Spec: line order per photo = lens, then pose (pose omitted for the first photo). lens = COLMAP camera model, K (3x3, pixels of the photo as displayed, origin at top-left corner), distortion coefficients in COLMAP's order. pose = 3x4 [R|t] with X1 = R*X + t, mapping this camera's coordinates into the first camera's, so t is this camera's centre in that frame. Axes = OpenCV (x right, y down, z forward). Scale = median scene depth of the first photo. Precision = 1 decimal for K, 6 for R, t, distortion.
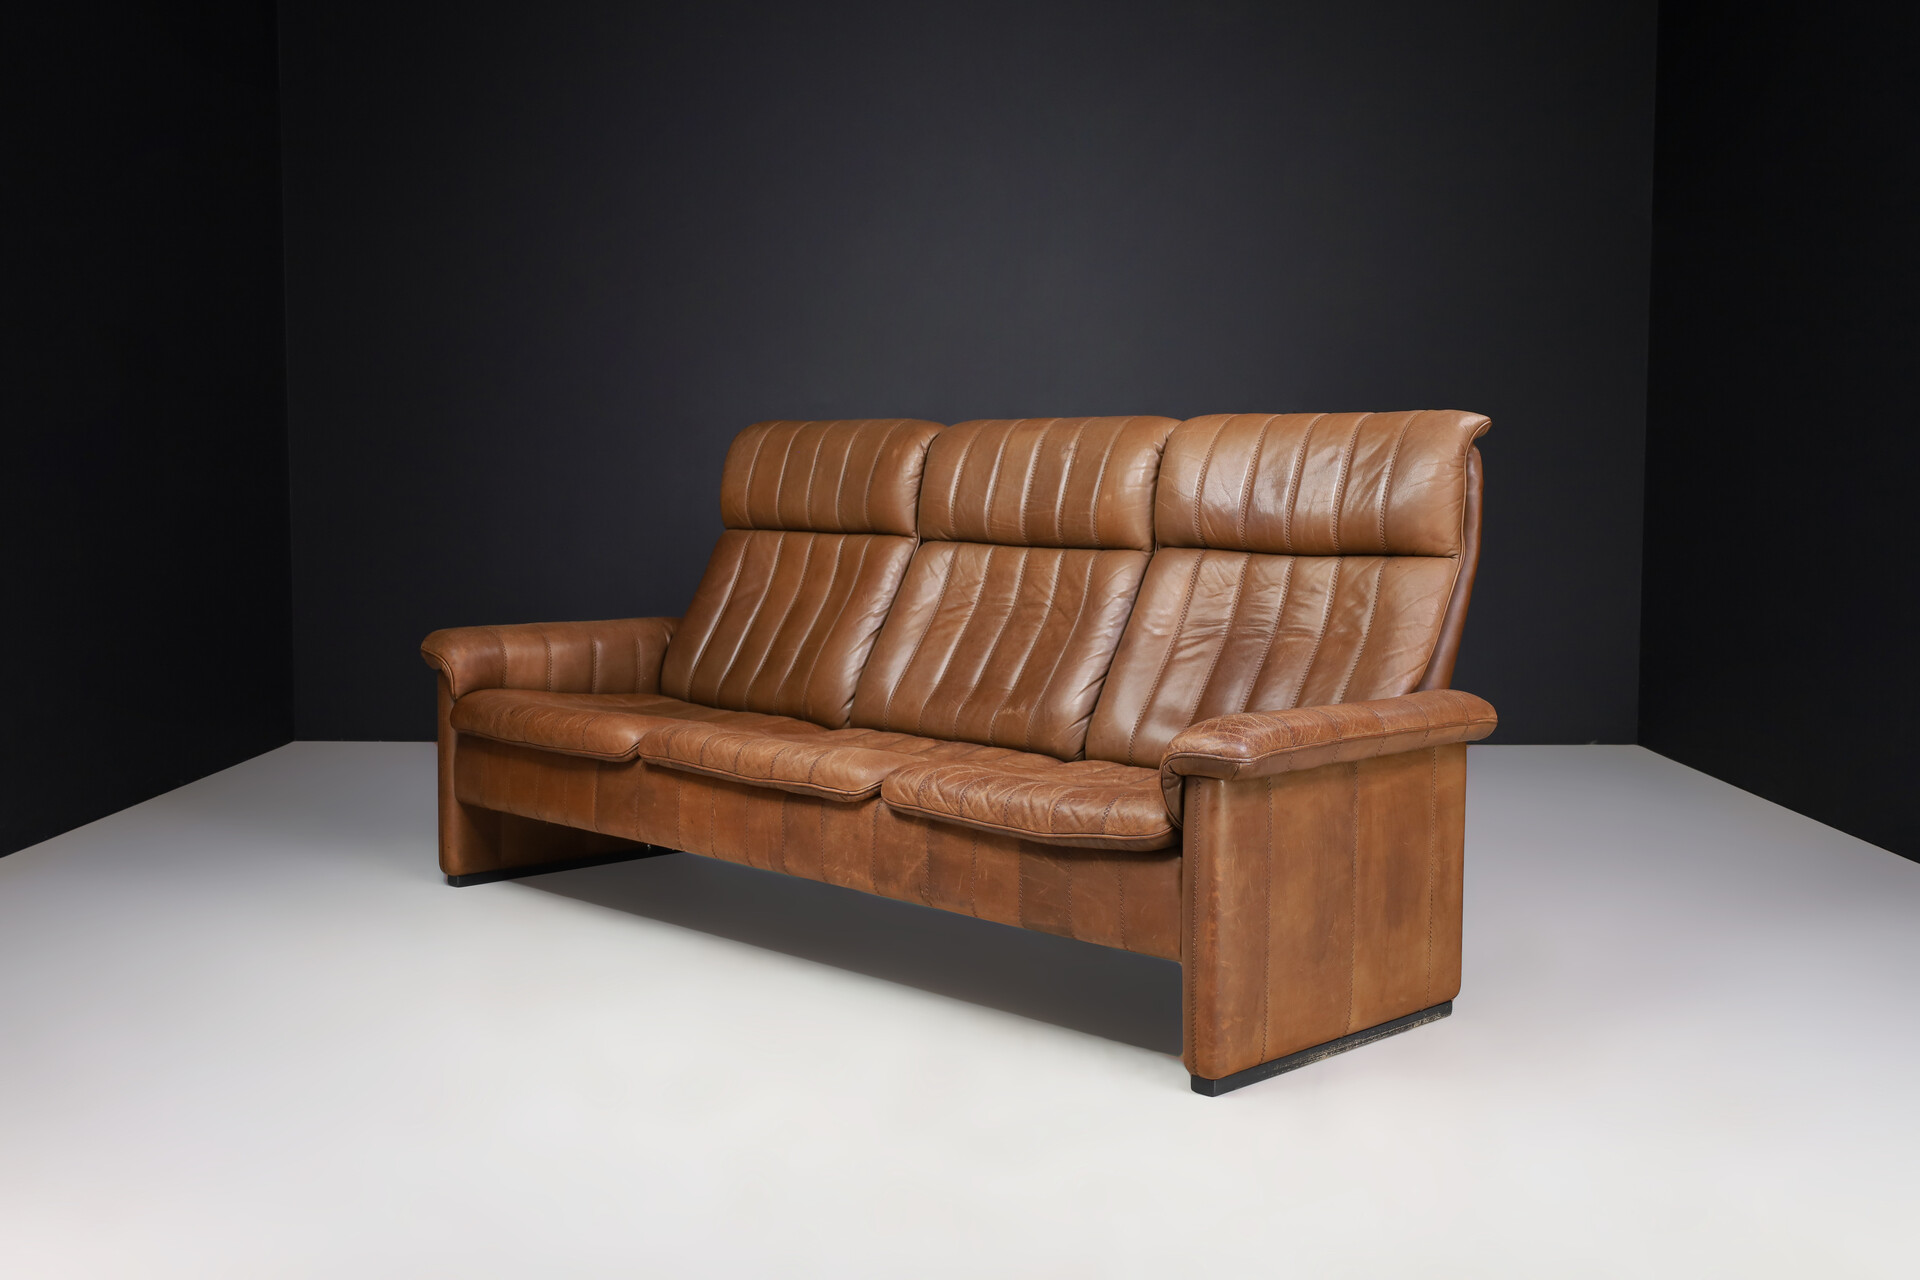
lens RADIAL K [[1994.8, 0, 960.0], [0, 1994.8, 640.0], [0, 0, 1]] dist [-0.051608, -0.000041]
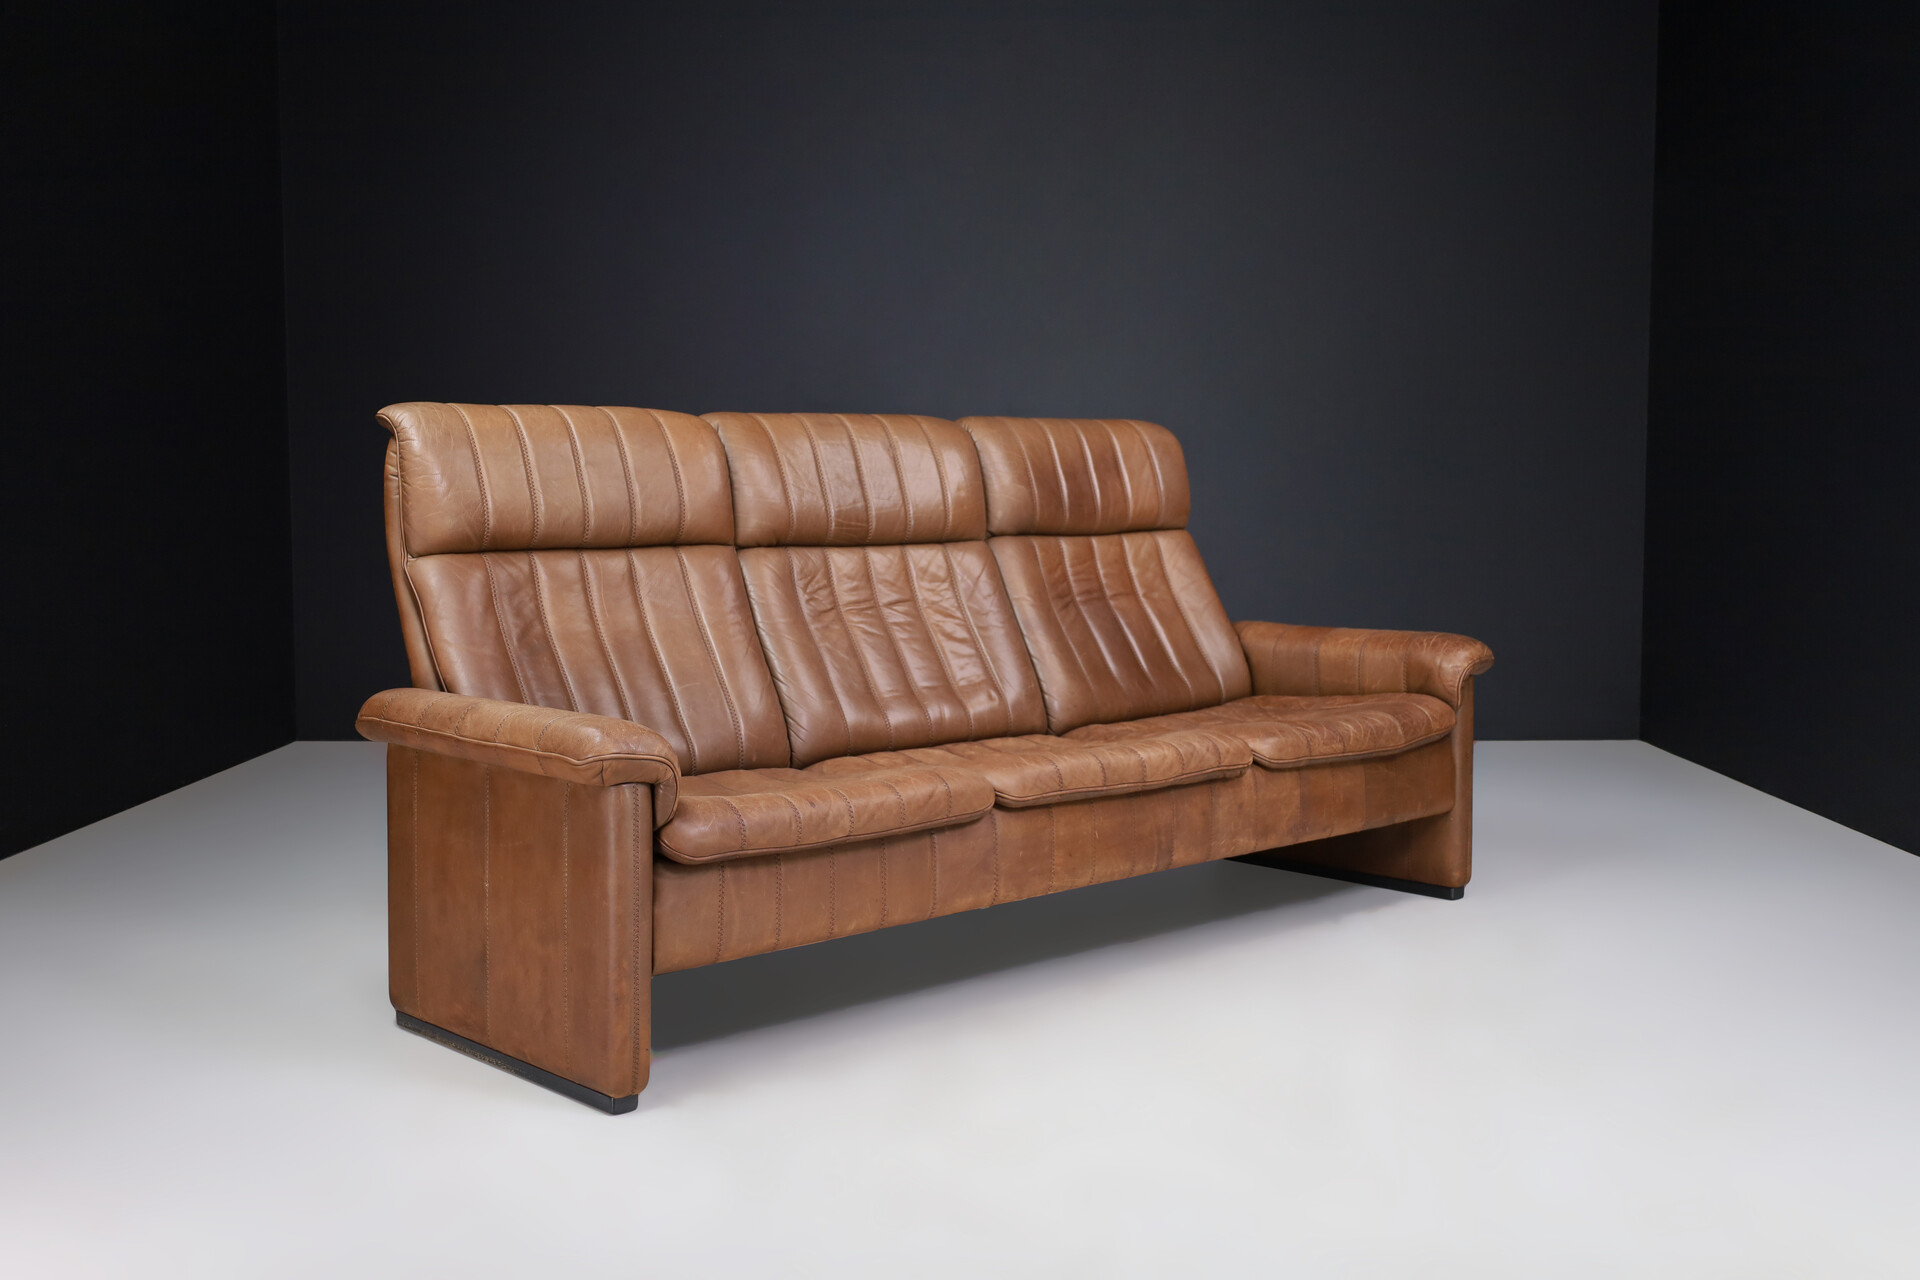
lens RADIAL K [[2110.1, 0, 960.0], [0, 2110.1, 640.0], [0, 0, 1]] dist [-0.011060, 0.000012]
pose [[0.014565, -0.095407, 0.995332, -1.124176], [0.073625, 0.992838, 0.094091, -0.105708], [-0.997180, 0.071911, 0.021485, 1.046509]]
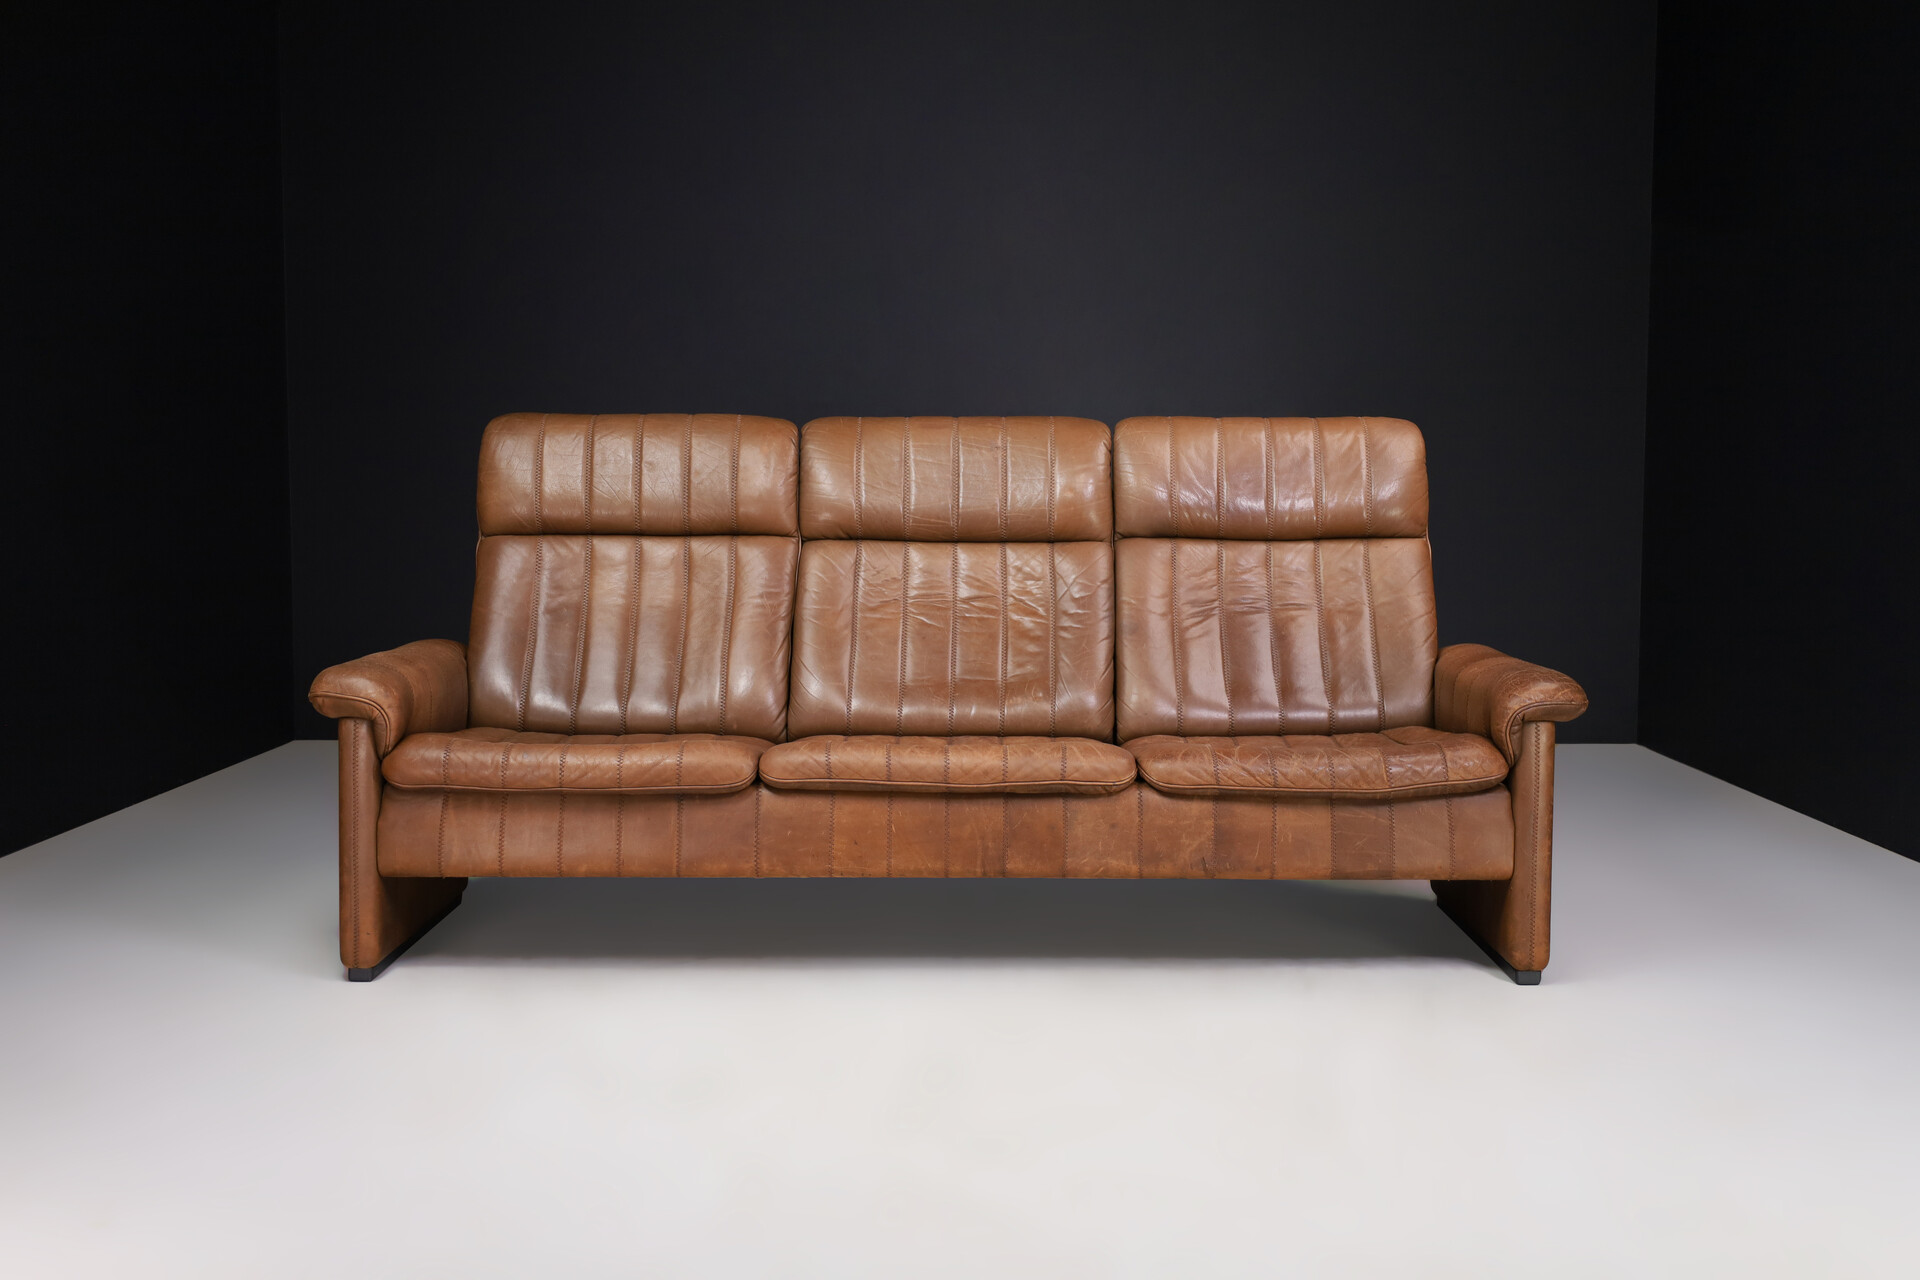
lens RADIAL K [[1994.8, 0, 960.0], [0, 1994.8, 640.0], [0, 0, 1]] dist [-0.051608, -0.000041]
pose [[0.709987, -0.070824, 0.700645, -0.777196], [0.057123, 0.997443, 0.042942, -0.044510], [-0.701895, 0.009535, 0.712217, 0.290397]]
